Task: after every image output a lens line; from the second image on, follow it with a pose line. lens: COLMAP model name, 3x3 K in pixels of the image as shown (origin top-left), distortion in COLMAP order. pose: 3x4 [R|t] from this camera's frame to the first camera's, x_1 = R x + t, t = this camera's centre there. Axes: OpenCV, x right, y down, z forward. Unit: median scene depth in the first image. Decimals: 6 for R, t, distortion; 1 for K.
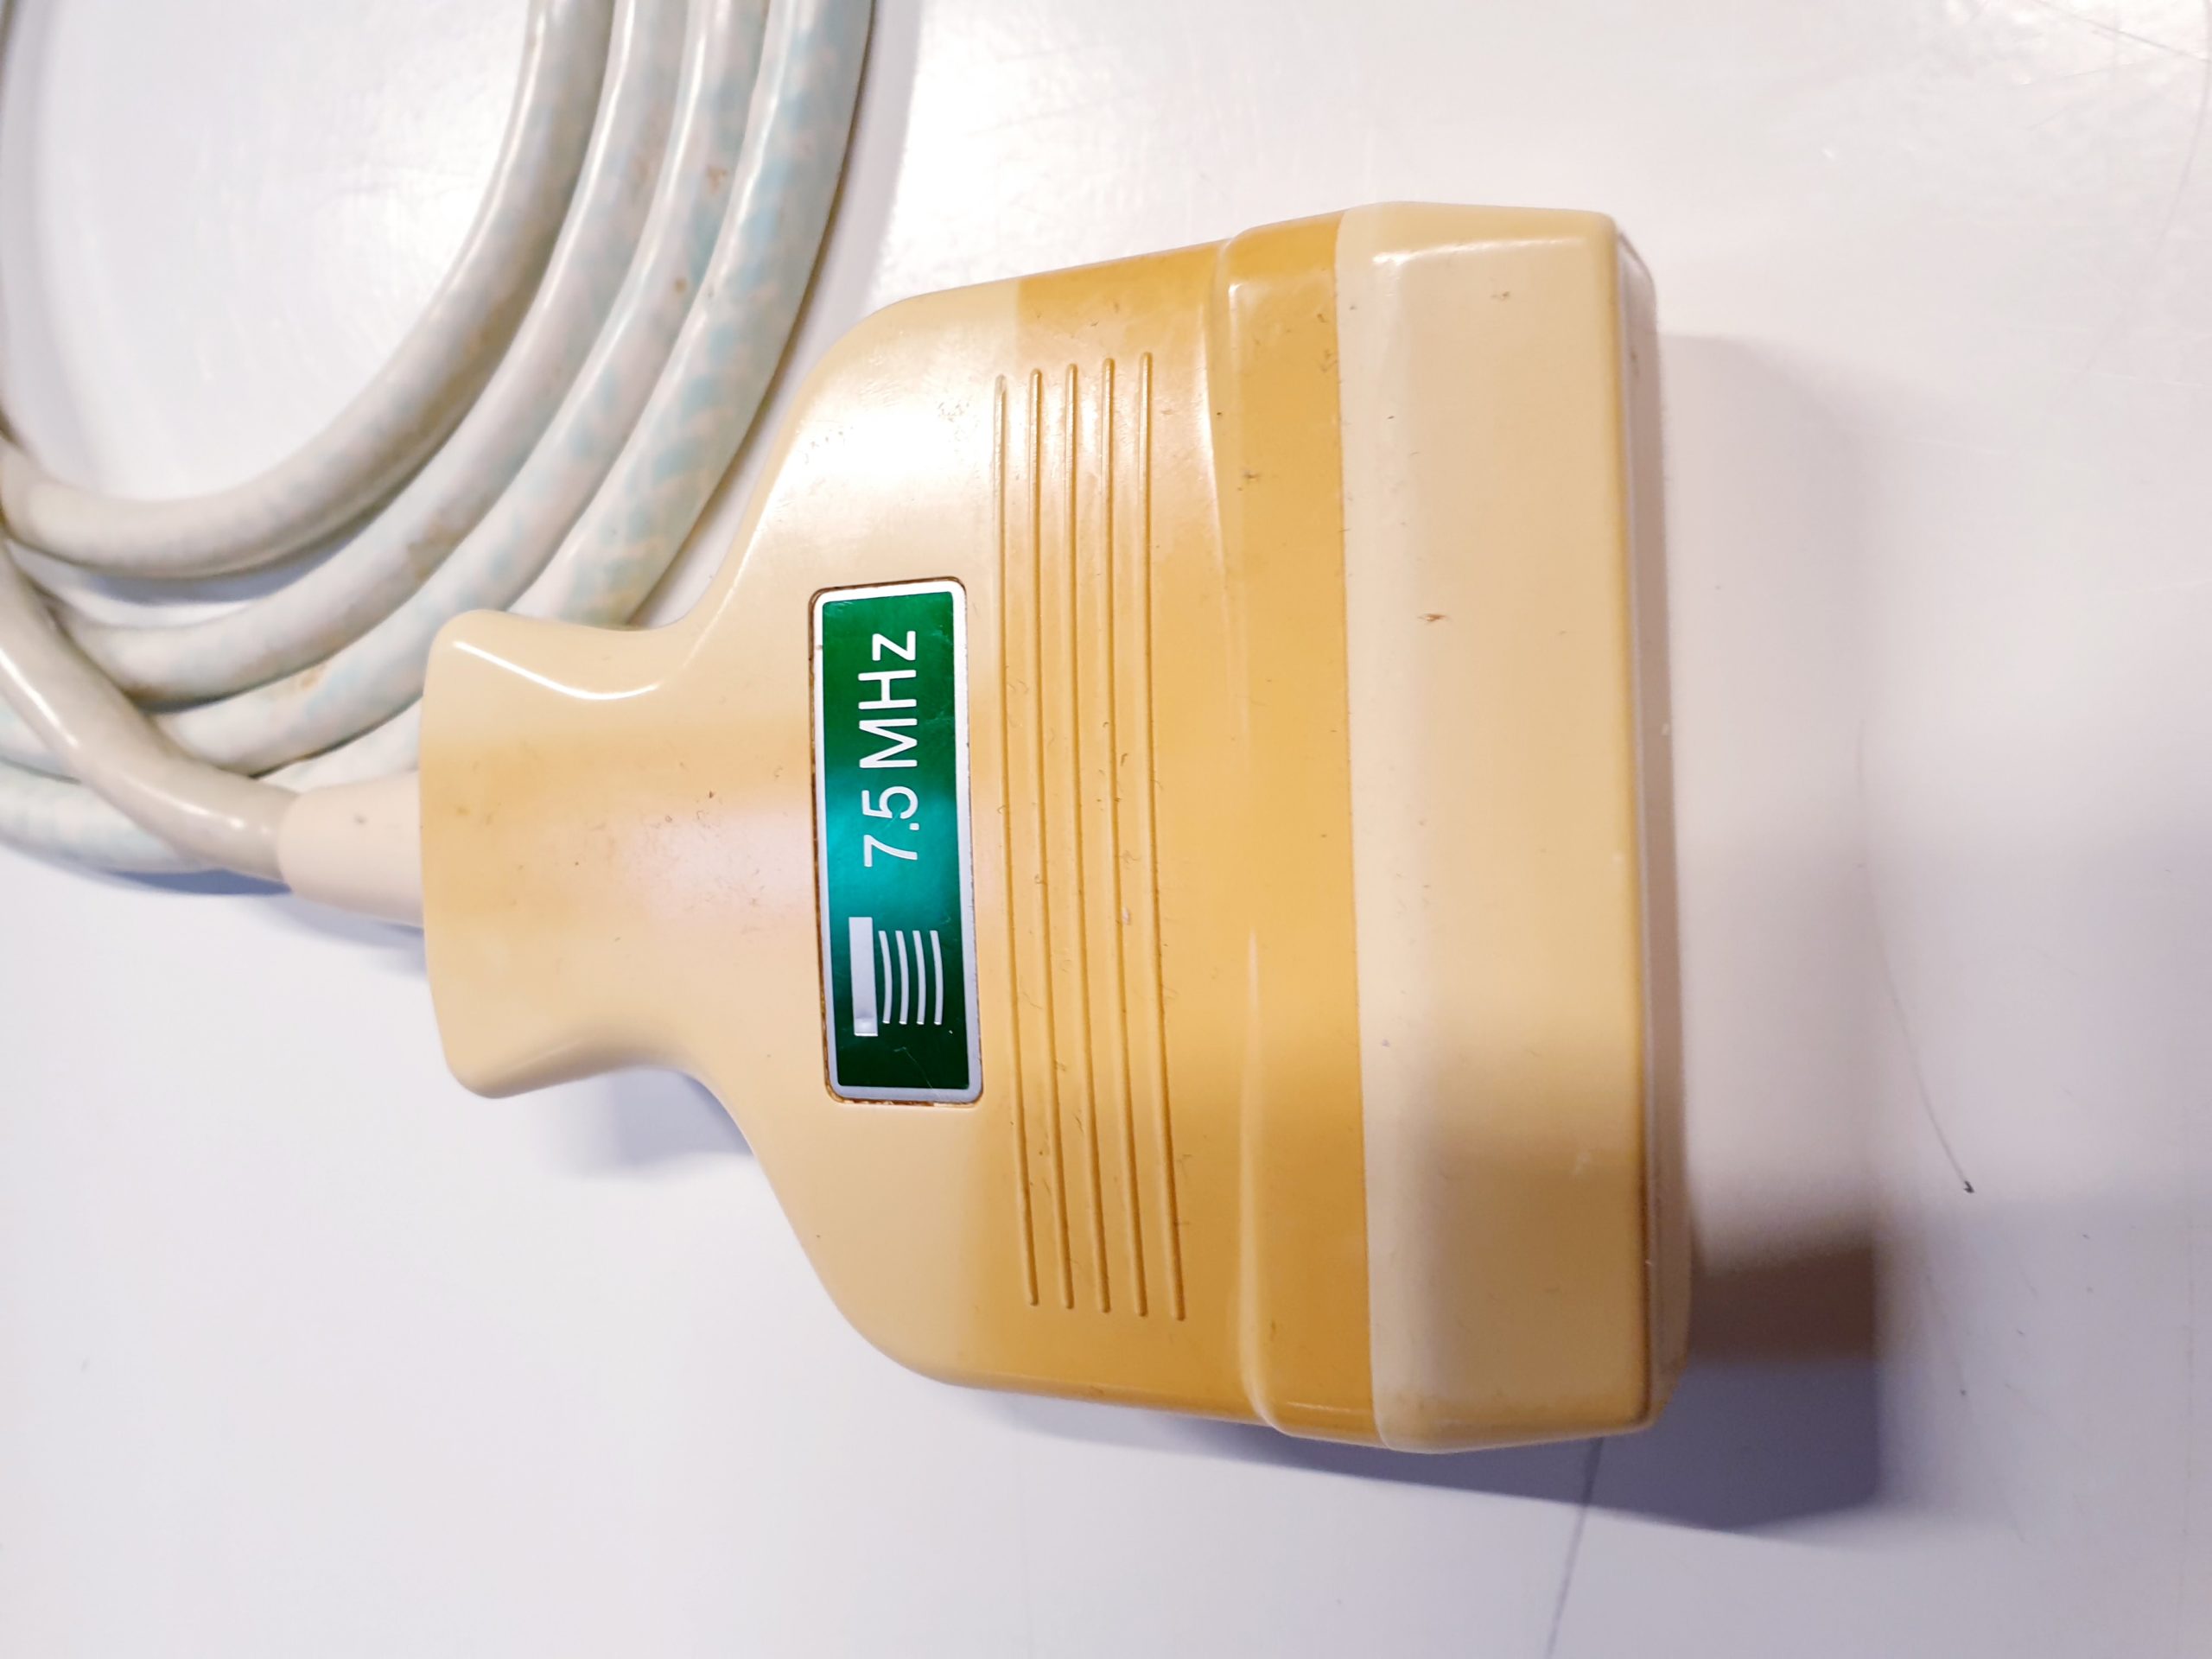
lens RADIAL K [[1708.2, 0, 1098.4], [0, 1708.2, 817.3], [0, 0, 1]] dist [-0.017671, -0.011644]
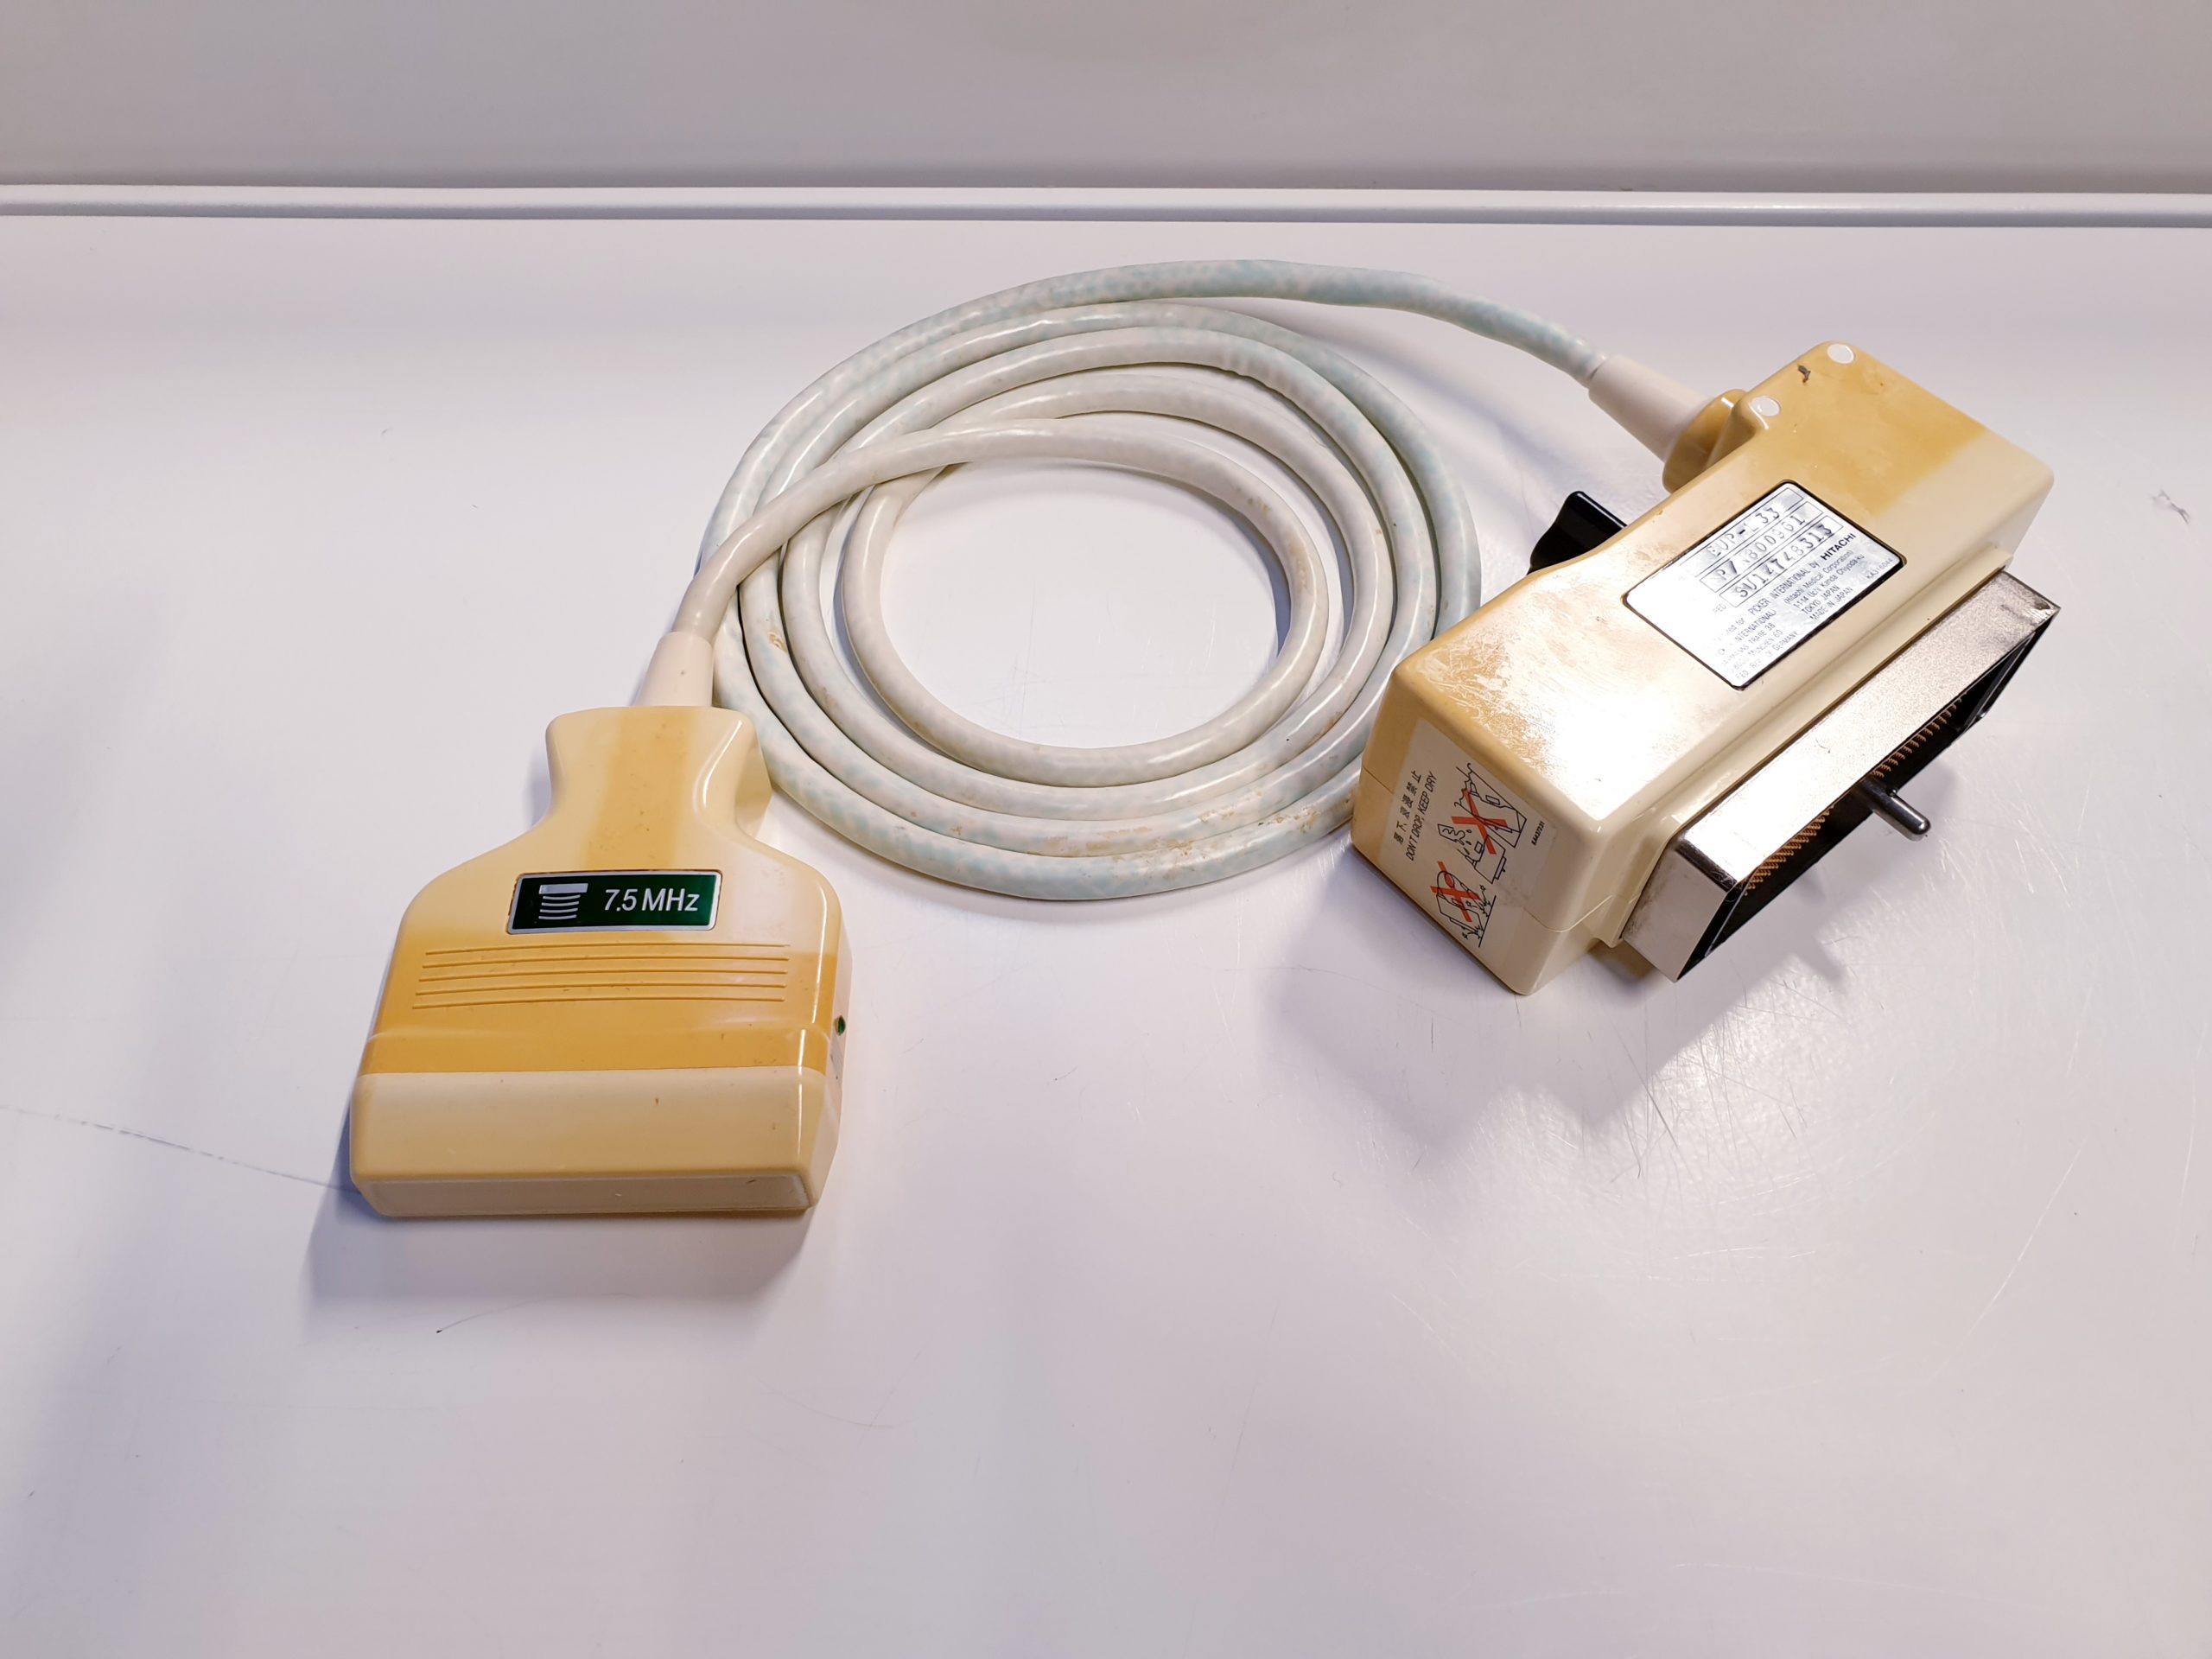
lens RADIAL K [[1708.2, 0, 1100.5], [0, 1708.2, 837.0], [0, 0, 1]] dist [-0.017671, -0.011644]
pose [[-0.013760, 0.981863, -0.189093, 0.250197], [-0.999790, -0.010638, 0.017515, -0.739424], [0.015186, 0.189294, 0.981803, -1.462079]]
